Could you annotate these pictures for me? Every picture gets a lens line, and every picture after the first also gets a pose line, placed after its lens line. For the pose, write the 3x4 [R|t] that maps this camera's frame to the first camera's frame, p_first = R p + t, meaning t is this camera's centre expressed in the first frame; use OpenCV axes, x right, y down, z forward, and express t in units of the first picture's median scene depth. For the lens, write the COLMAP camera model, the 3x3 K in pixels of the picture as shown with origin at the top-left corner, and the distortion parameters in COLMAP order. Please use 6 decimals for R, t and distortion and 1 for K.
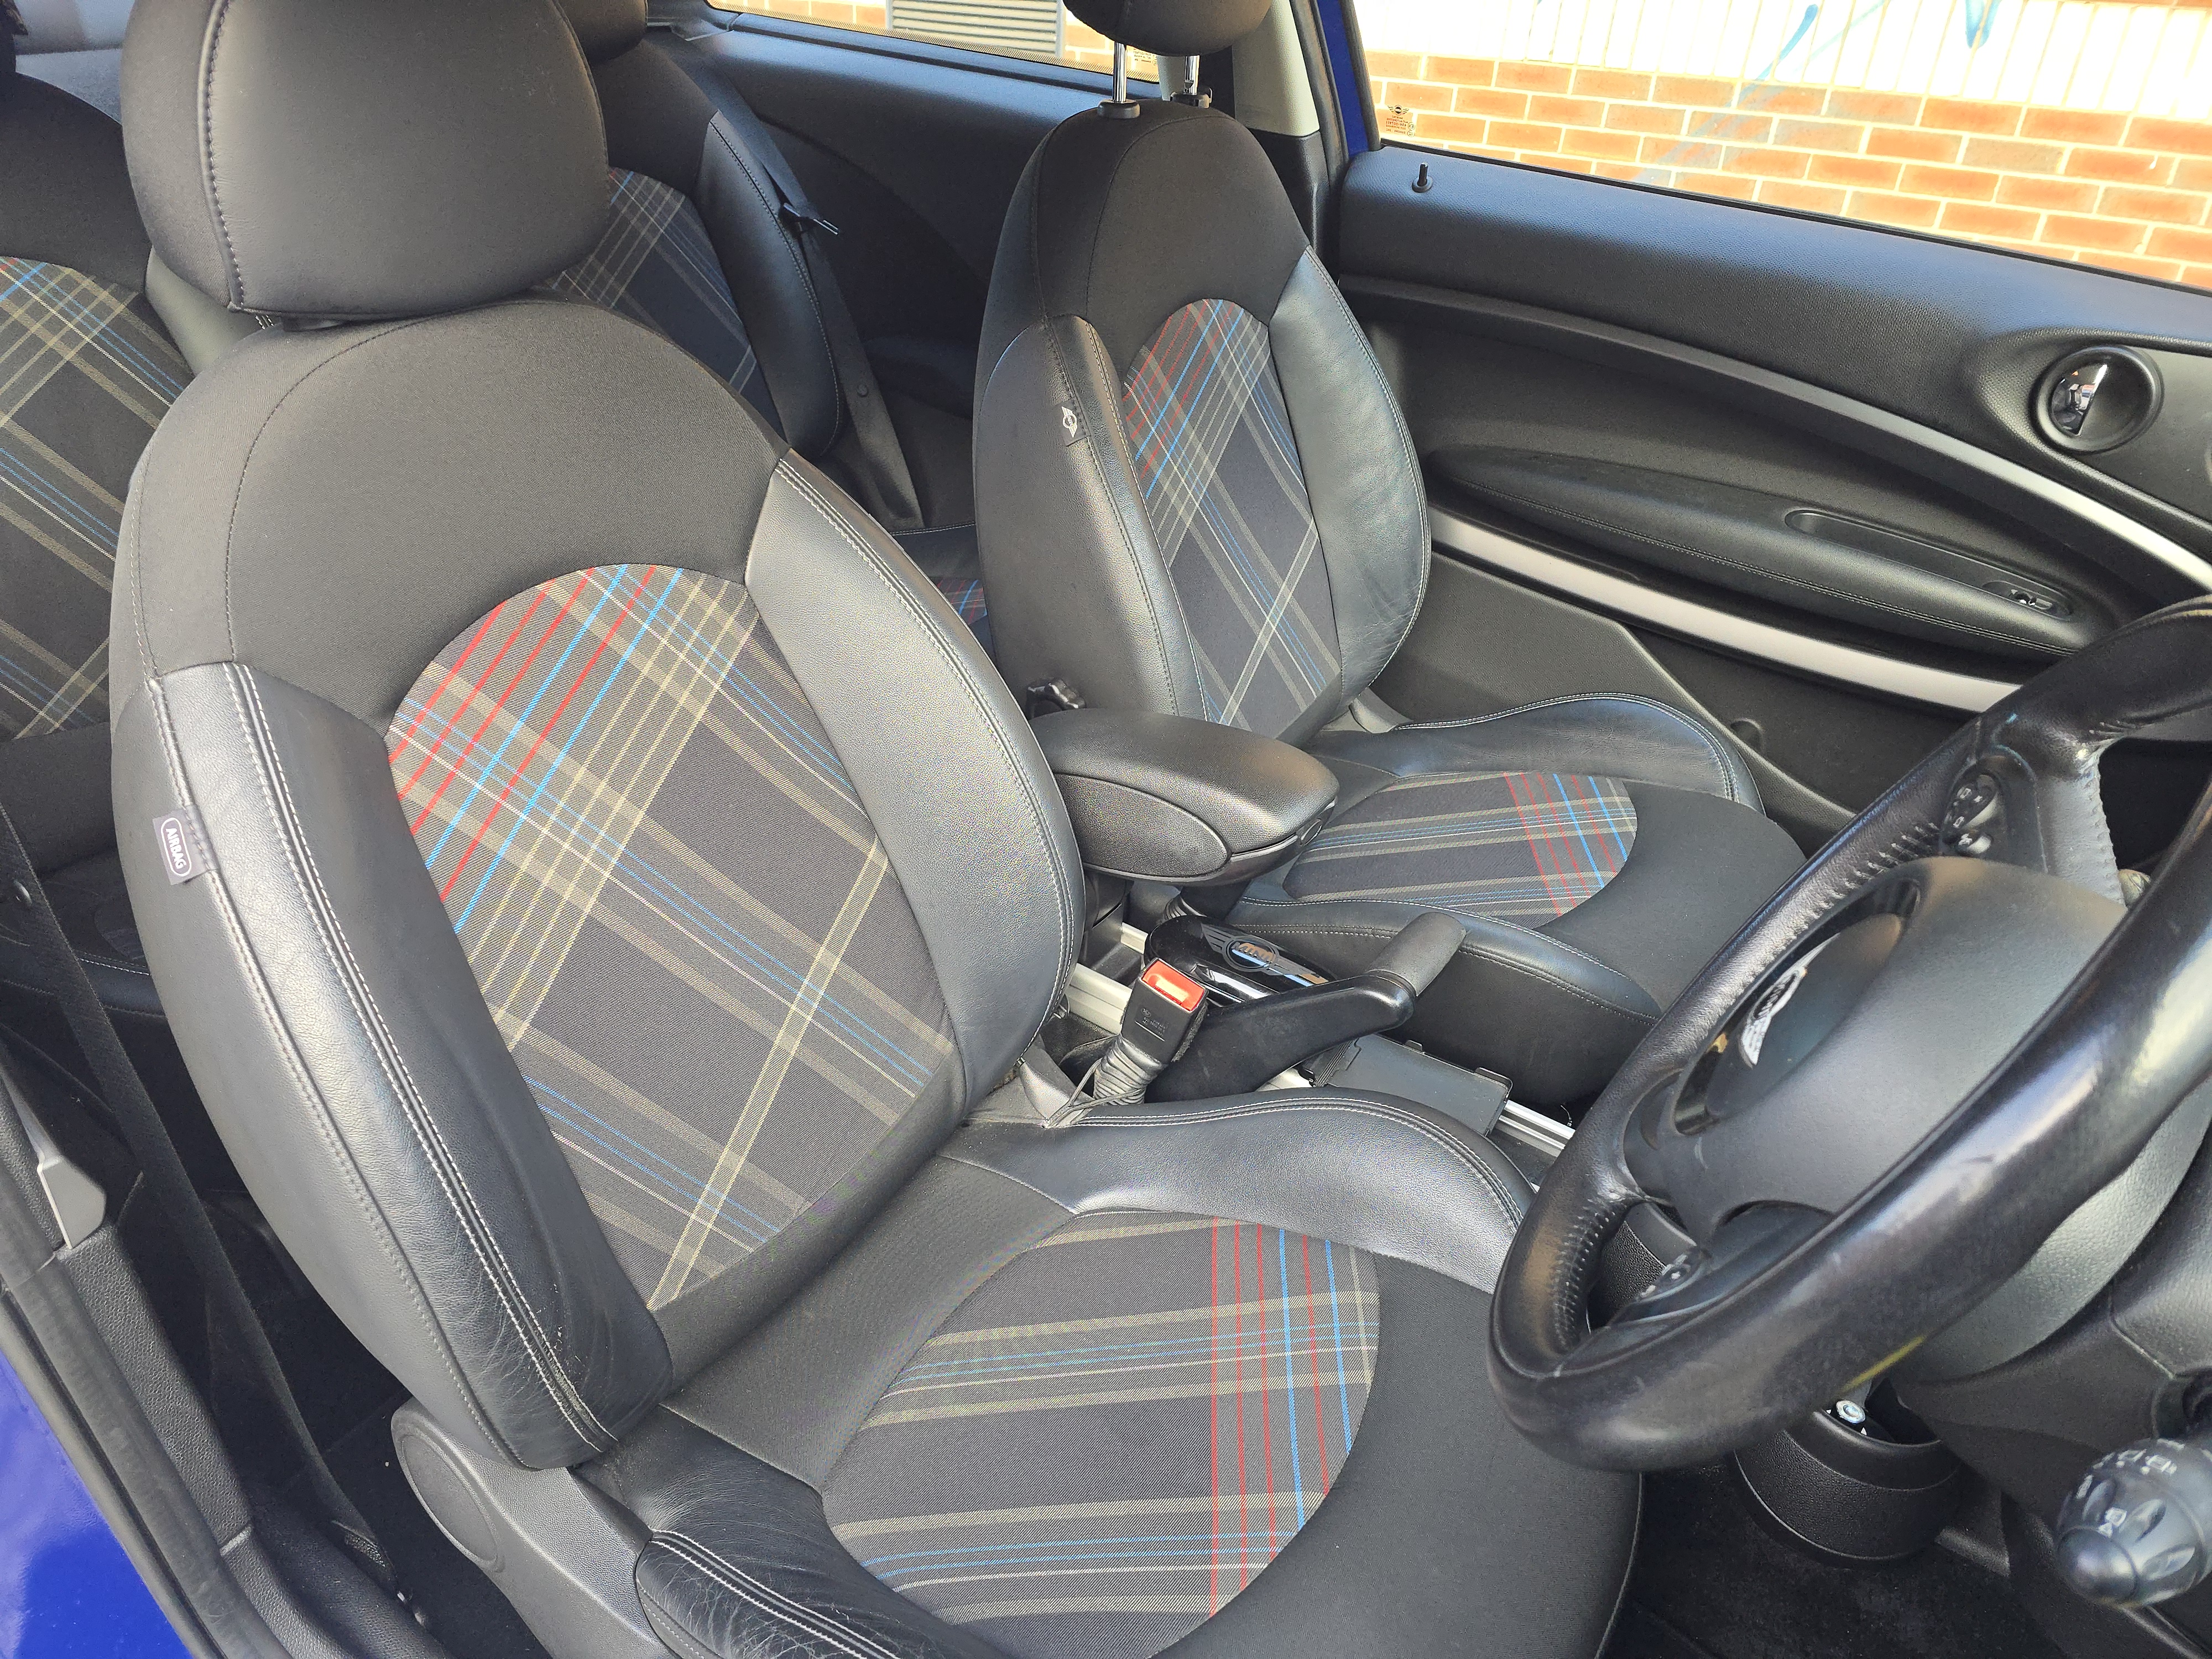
lens RADIAL K [[1477.2, 0, 1094.7], [0, 1477.2, 896.8], [0, 0, 1]] dist [0.060523, -0.053178]
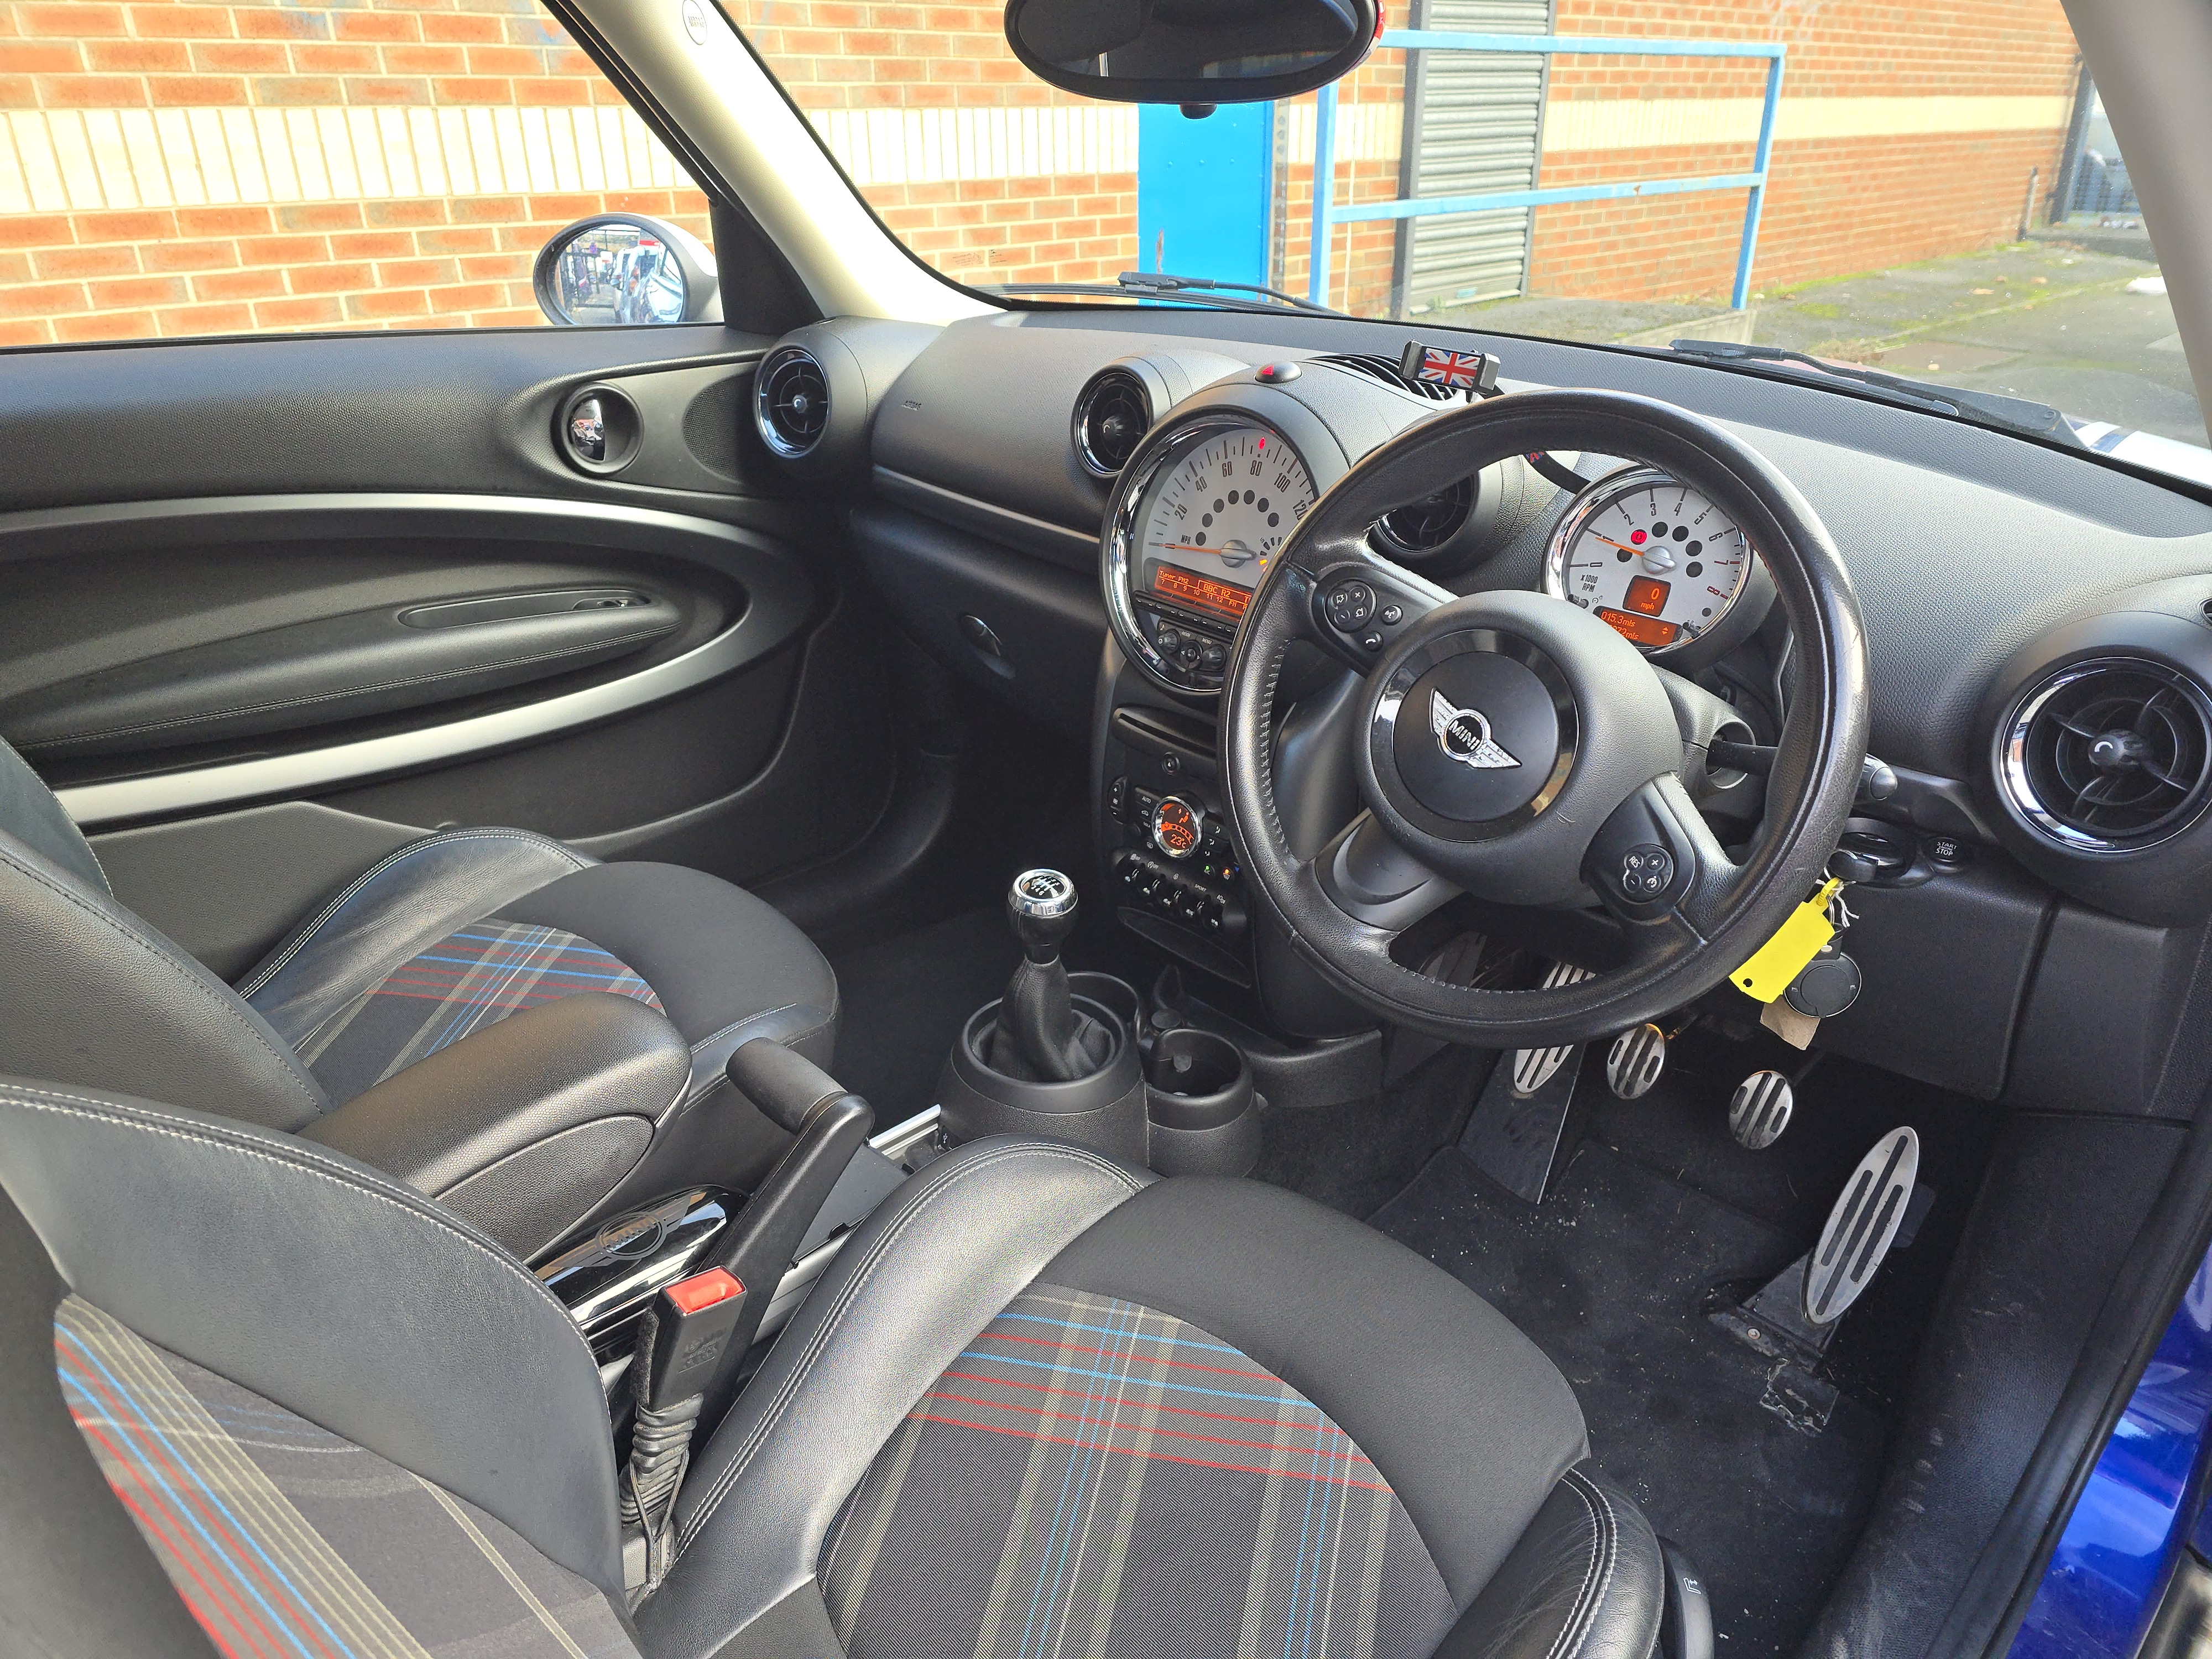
lens RADIAL K [[1477.2, 0, 1094.7], [0, 1477.2, 896.8], [0, 0, 1]] dist [0.060523, -0.053178]
pose [[0.157532, -0.503208, 0.849686, -0.507429], [0.540243, 0.764167, 0.352400, -0.283338], [-0.826632, 0.403522, 0.392235, 0.411009]]
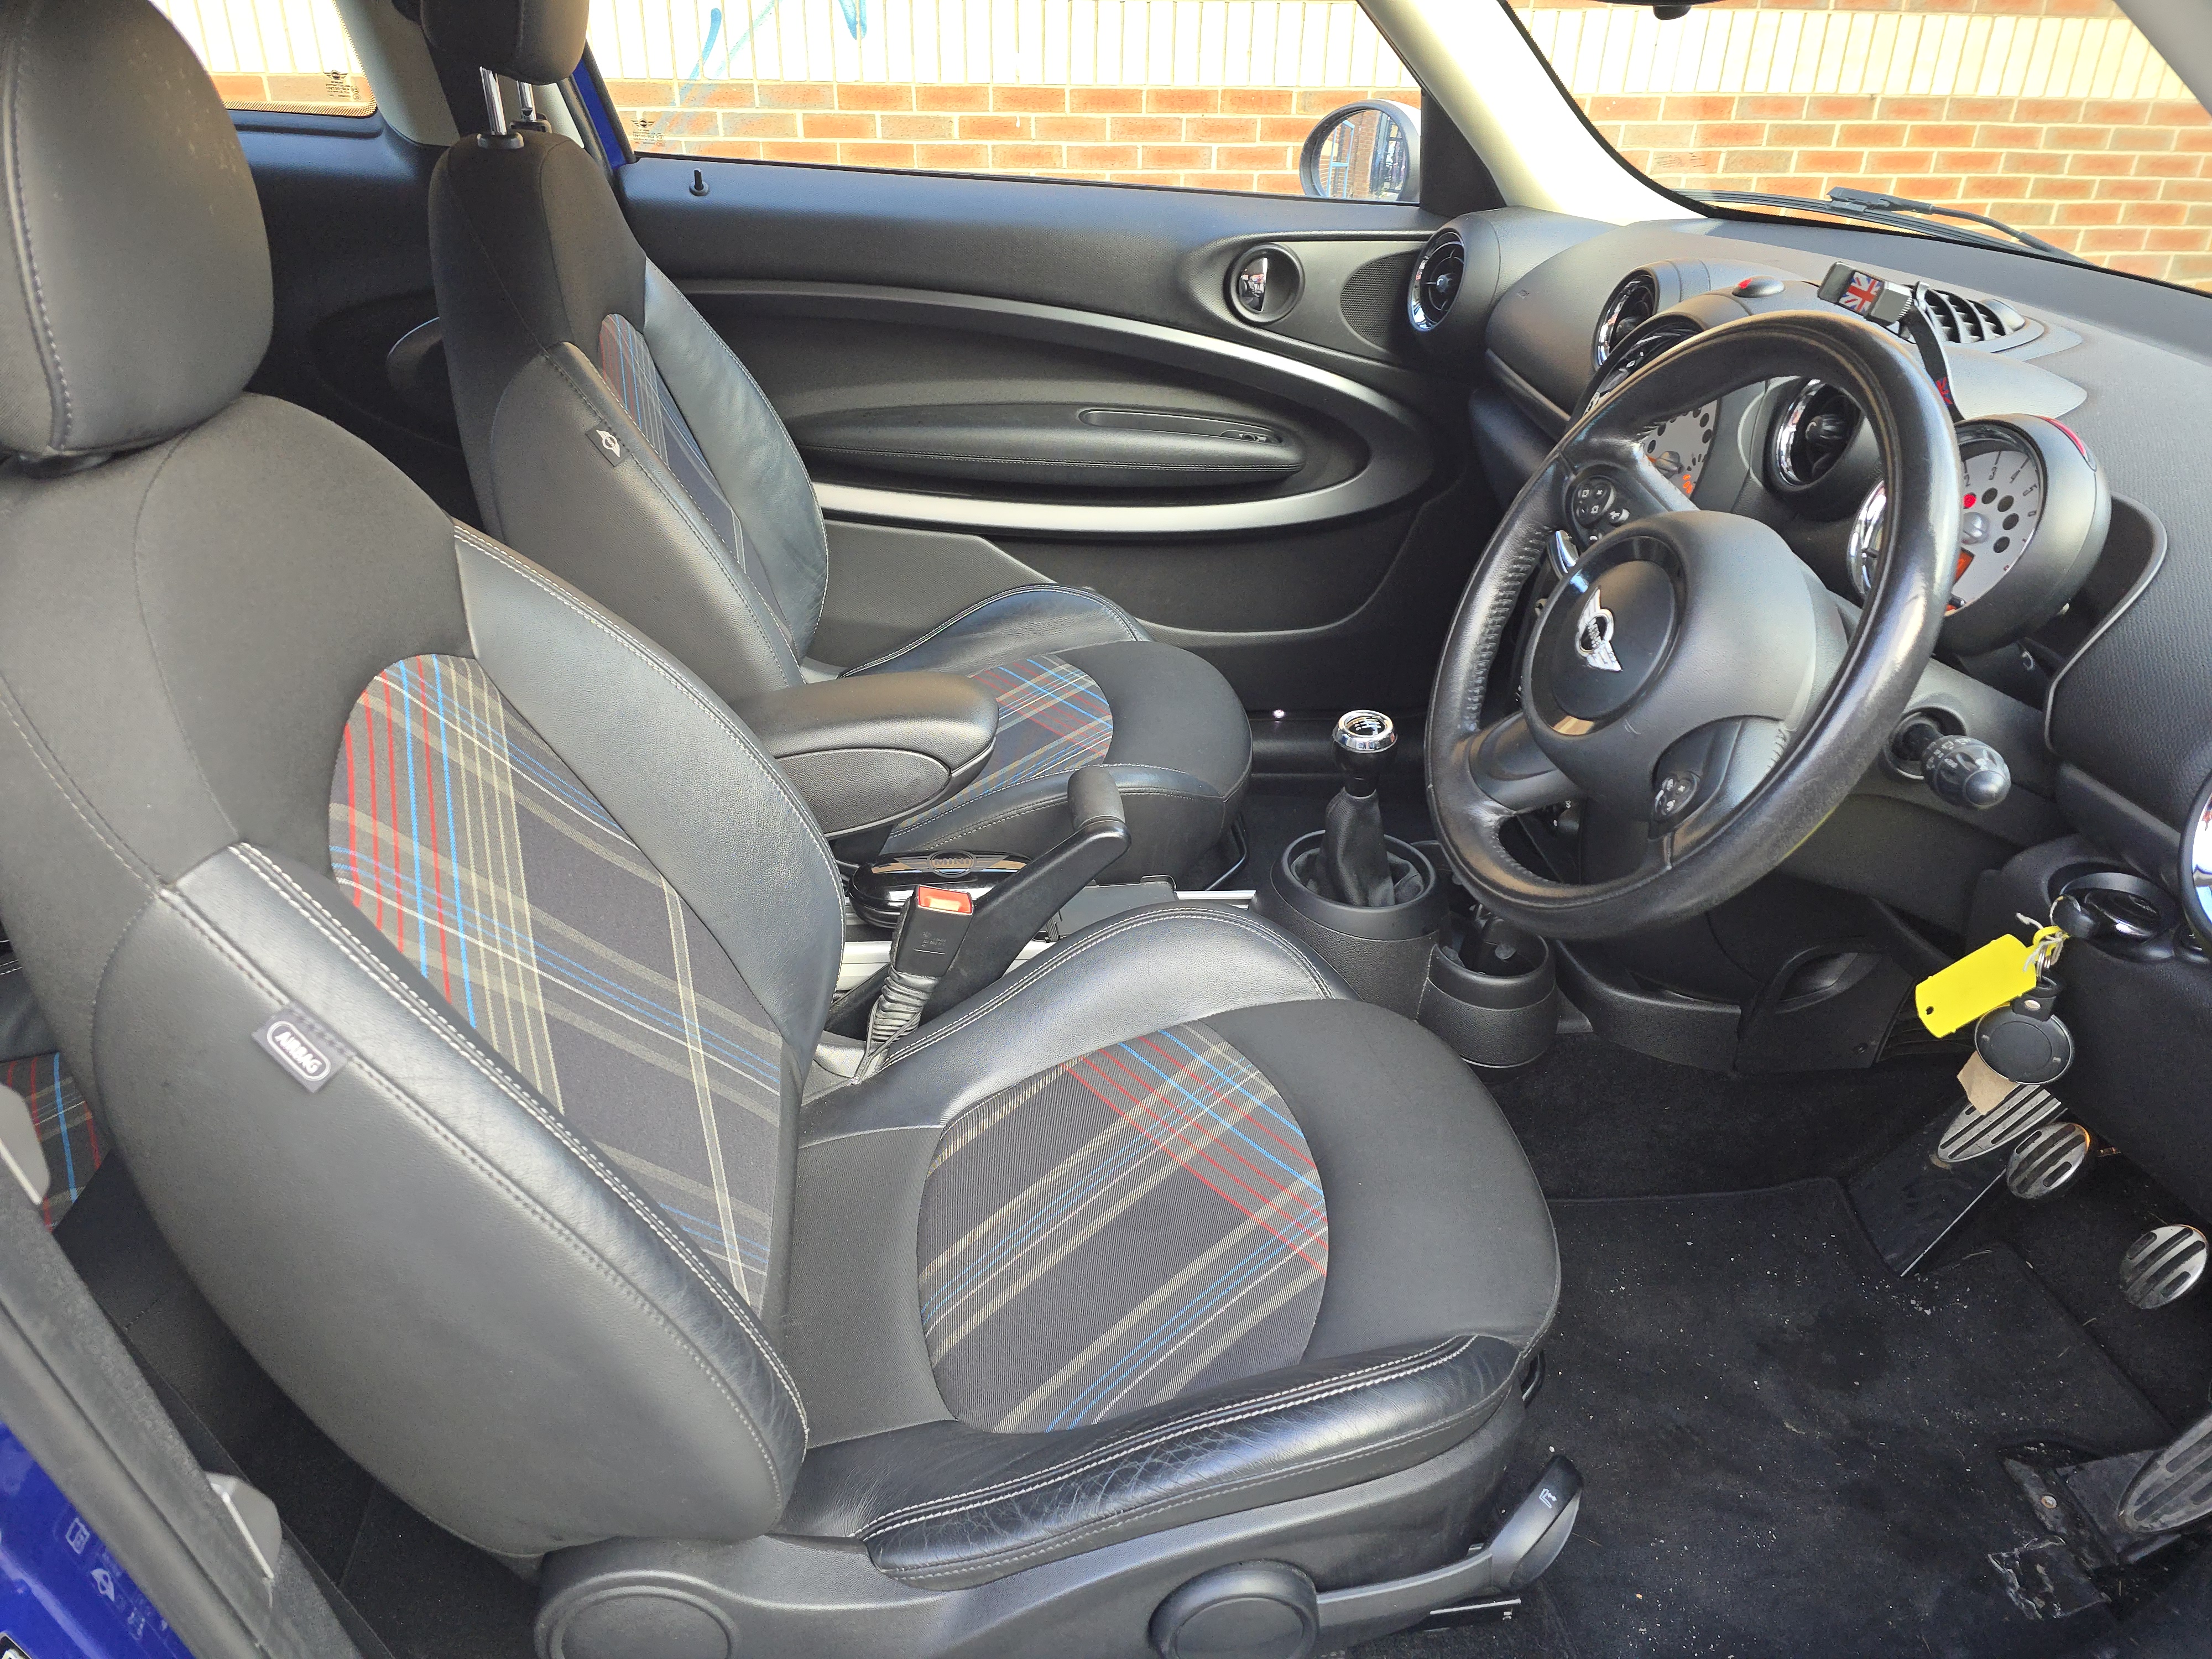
lens RADIAL K [[1477.2, 0, 1094.7], [0, 1477.2, 896.8], [0, 0, 1]] dist [0.060523, -0.053178]
pose [[0.748419, -0.372673, 0.548619, -0.476212], [0.374315, 0.920211, 0.114457, -0.028107], [-0.547500, 0.119695, 0.828201, 0.008998]]
